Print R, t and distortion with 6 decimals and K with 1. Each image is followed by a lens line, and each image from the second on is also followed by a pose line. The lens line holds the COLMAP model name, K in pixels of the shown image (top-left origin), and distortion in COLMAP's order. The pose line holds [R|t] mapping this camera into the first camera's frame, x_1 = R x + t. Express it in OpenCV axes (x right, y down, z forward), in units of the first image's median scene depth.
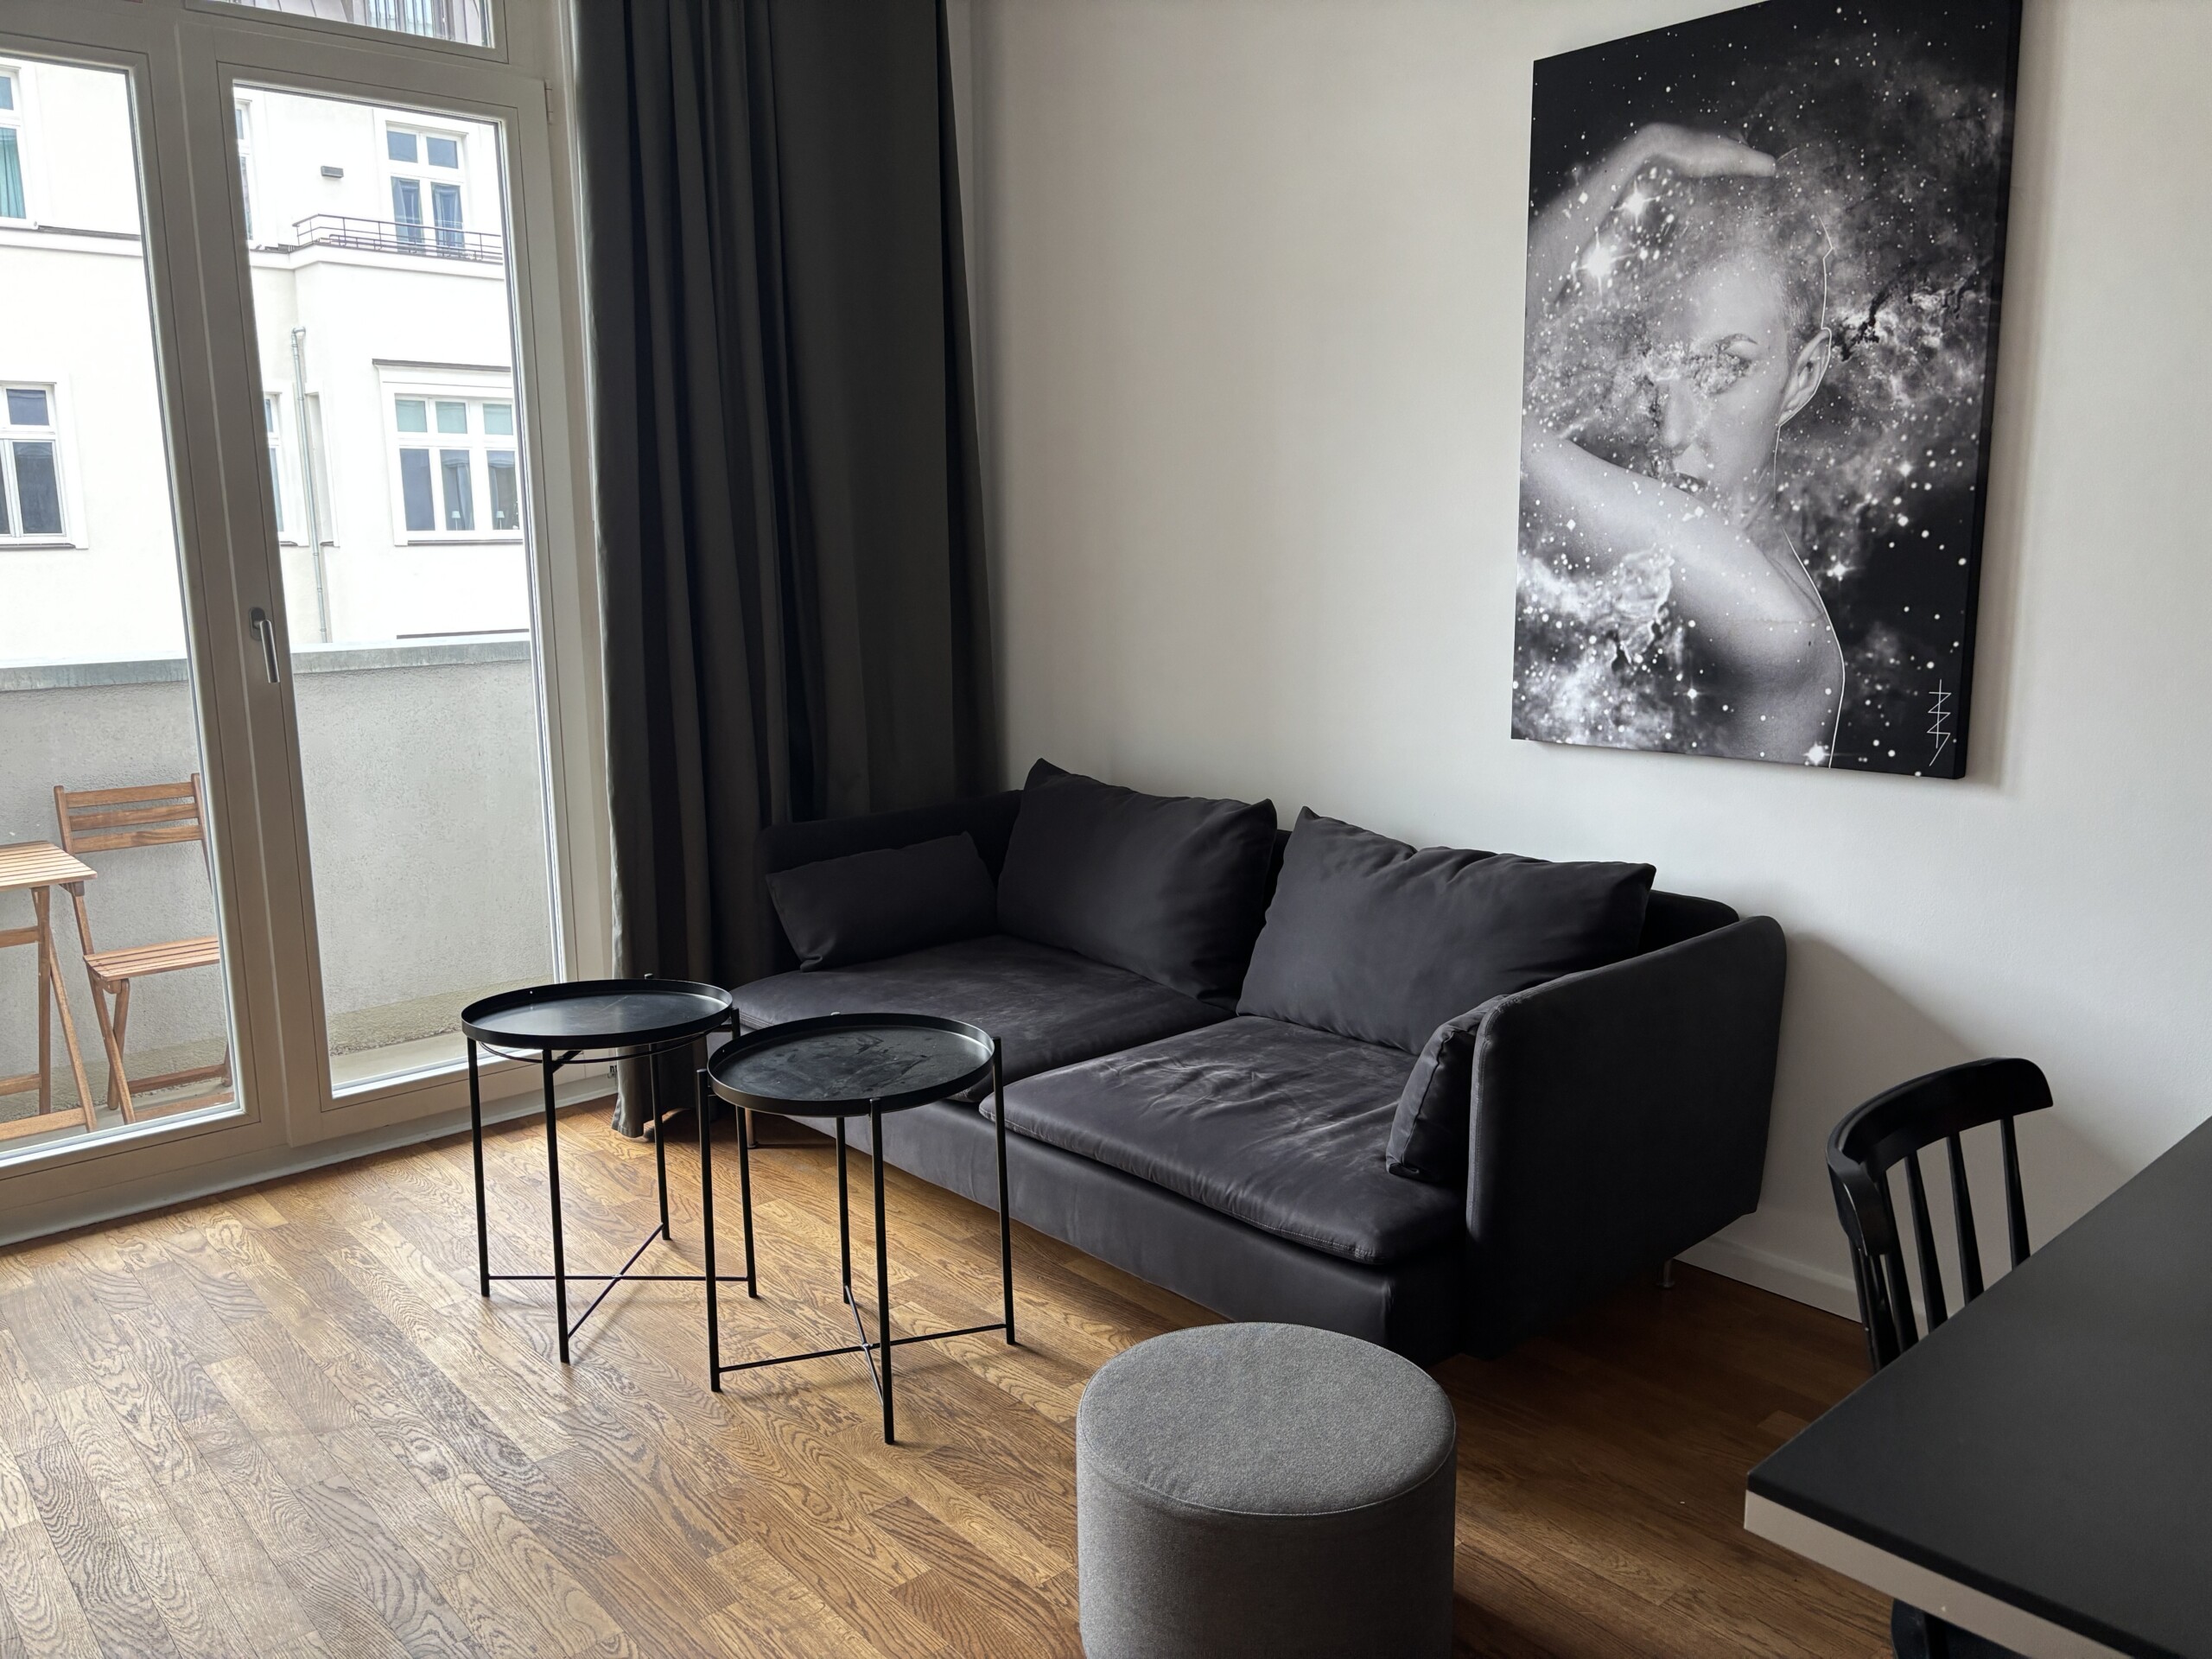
lens RADIAL K [[1668.1, 0, 1103.5], [0, 1668.1, 822.7], [0, 0, 1]] dist [0.039083, -0.001790]
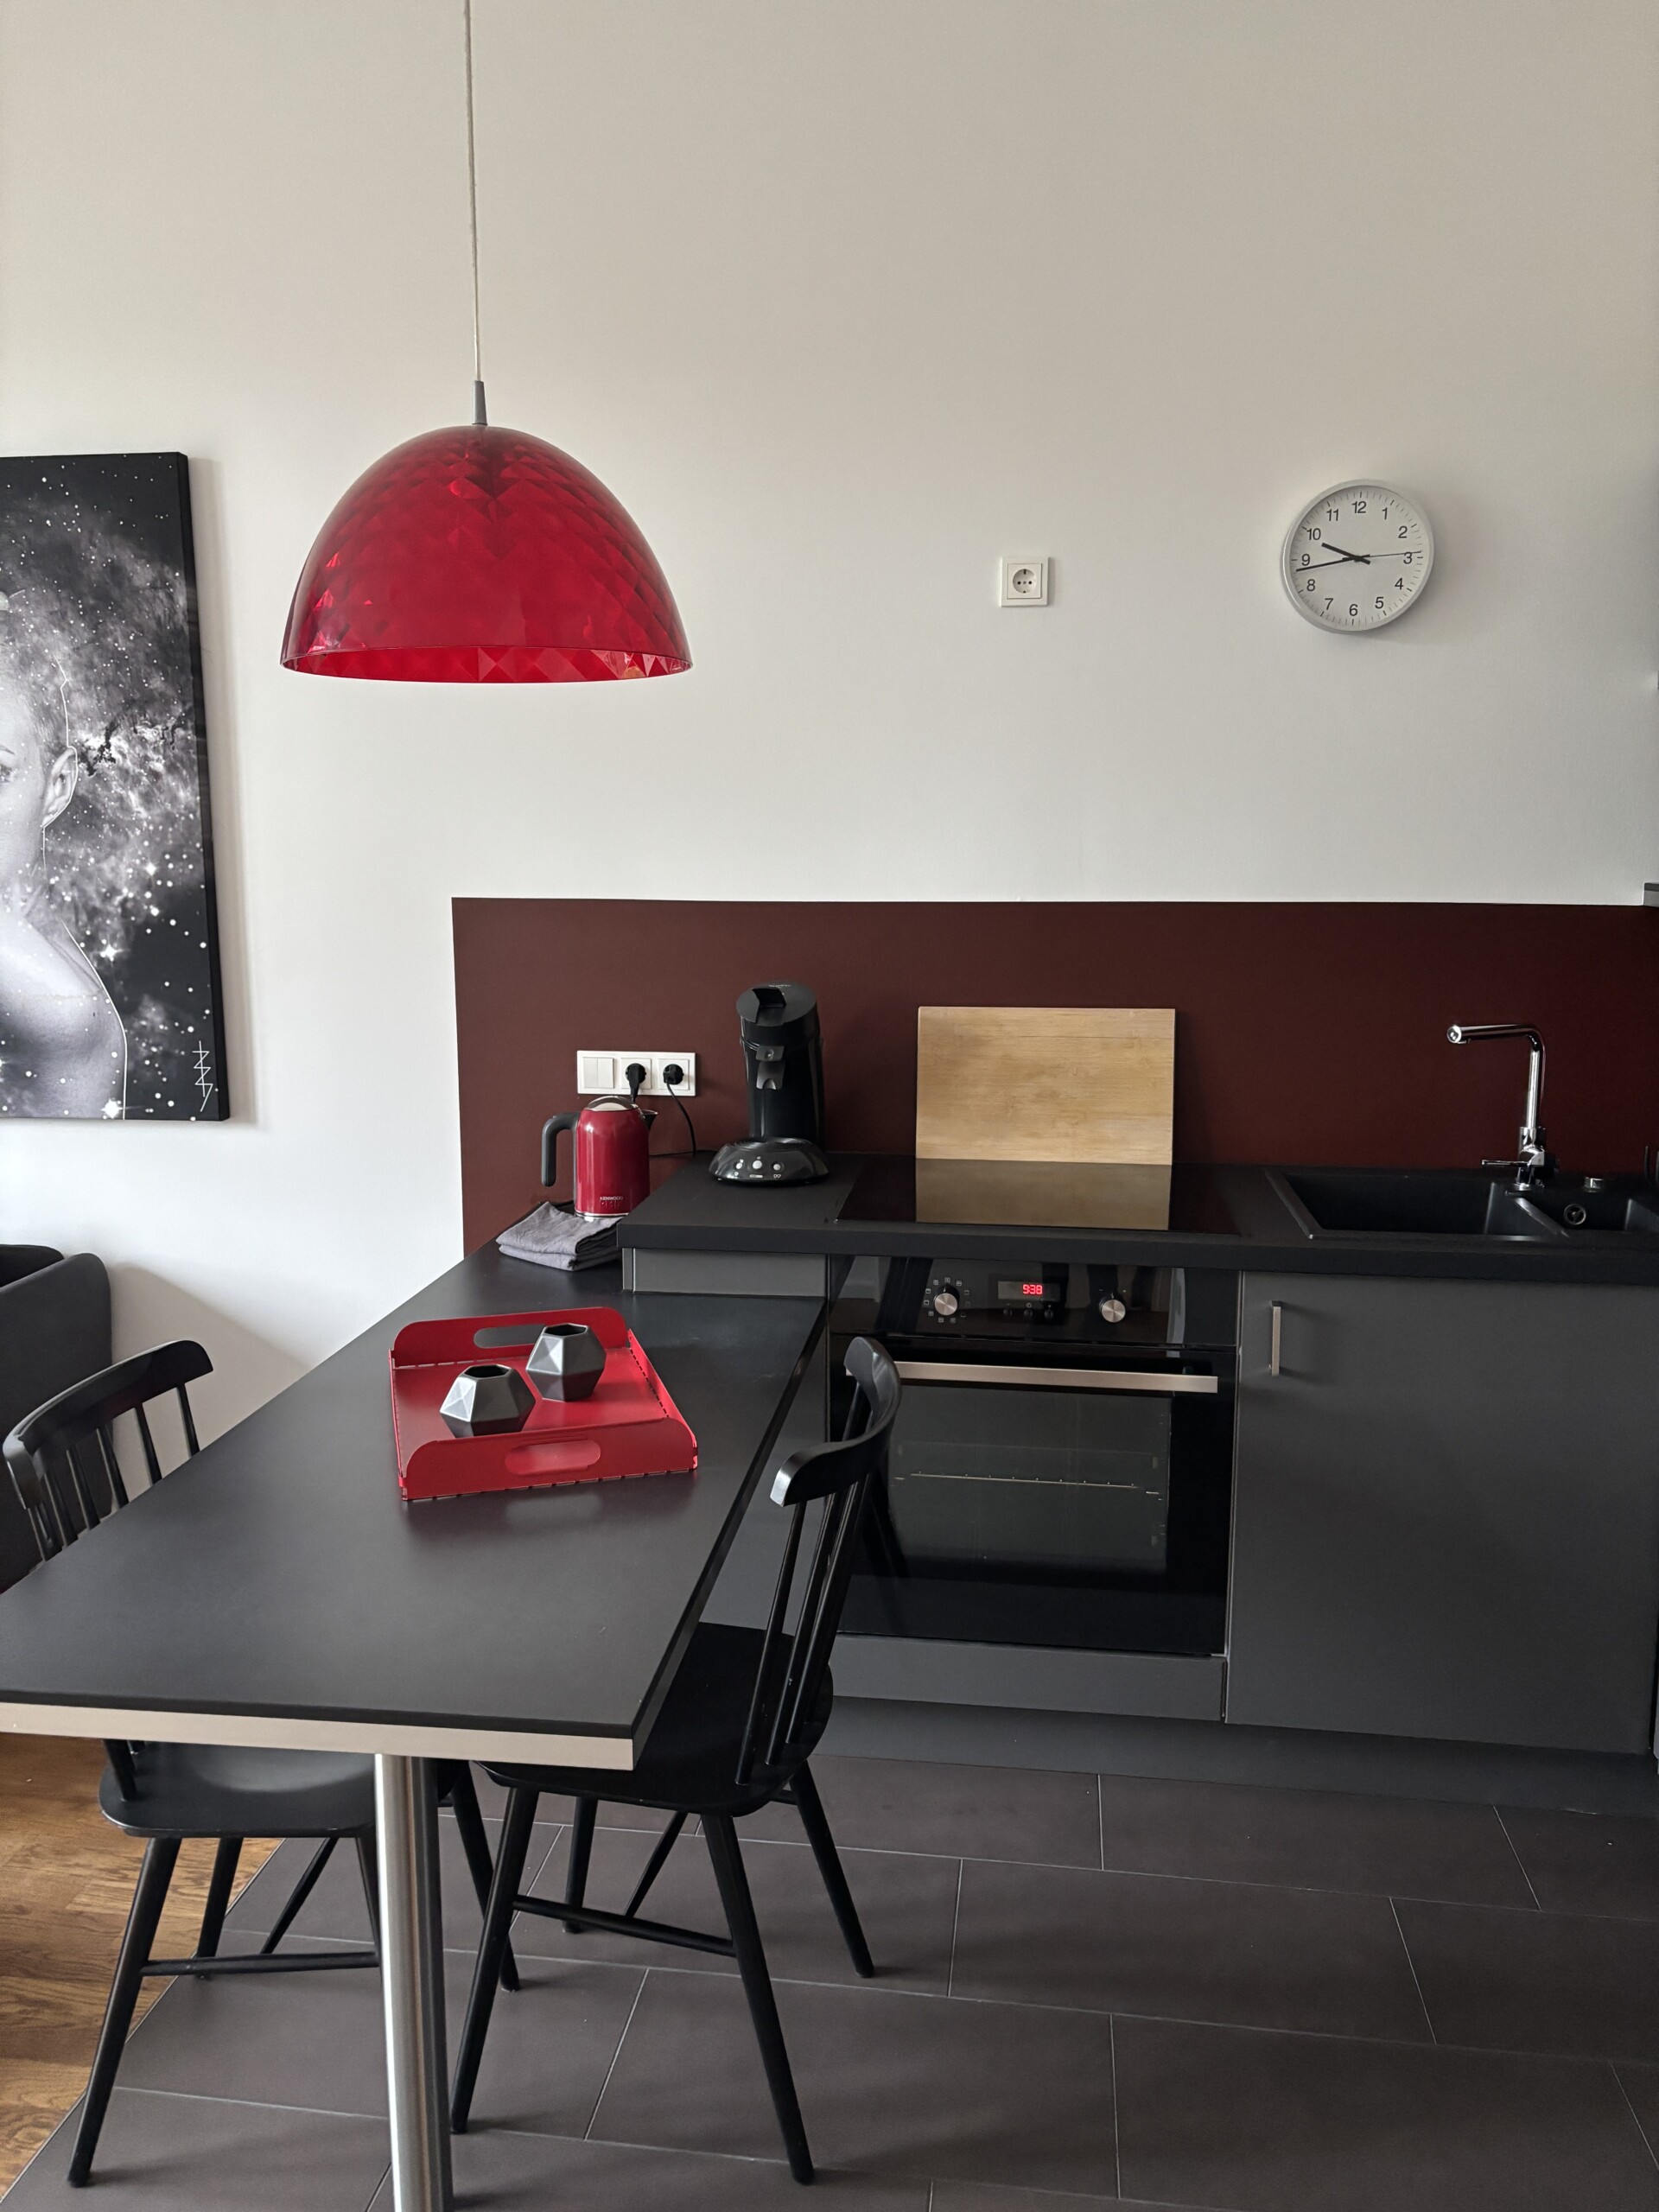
lens RADIAL K [[1668.1, 0, 806.8], [0, 1668.1, 1105.6], [0, 0, 1]] dist [0.039083, -0.001790]
pose [[0.757722, -0.089037, 0.646475, 0.038603], [0.107055, 0.994187, 0.011449, -0.004881], [-0.643736, 0.060534, 0.762849, -0.207230]]
